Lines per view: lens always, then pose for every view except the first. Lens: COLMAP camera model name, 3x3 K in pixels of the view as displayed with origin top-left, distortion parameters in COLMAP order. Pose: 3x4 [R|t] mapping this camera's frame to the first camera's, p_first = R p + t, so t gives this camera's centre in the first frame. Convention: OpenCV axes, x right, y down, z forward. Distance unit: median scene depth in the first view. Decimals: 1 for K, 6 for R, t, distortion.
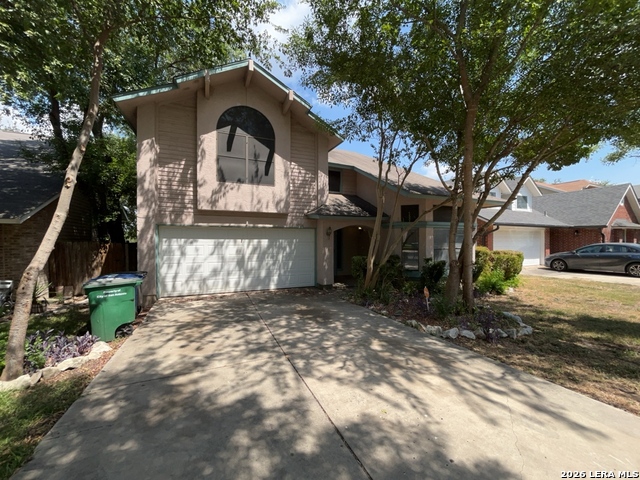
lens RADIAL K [[258.5, 0, 320.0], [0, 258.5, 240.0], [0, 0, 1]] dist [-0.000827, -0.000681]
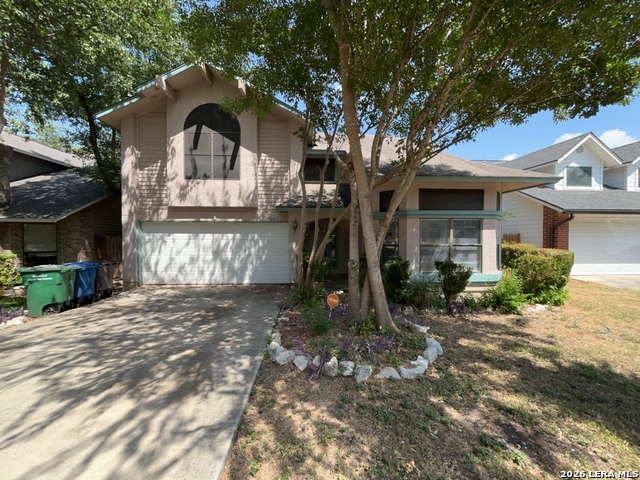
lens RADIAL K [[258.5, 0, 320.0], [0, 258.5, 240.0], [0, 0, 1]] dist [-0.000827, -0.000681]
pose [[0.935328, 0.007009, -0.353711, 0.524922], [-0.001165, 0.999859, 0.016732, 0.006817], [0.353779, -0.015238, 0.935205, 0.205253]]
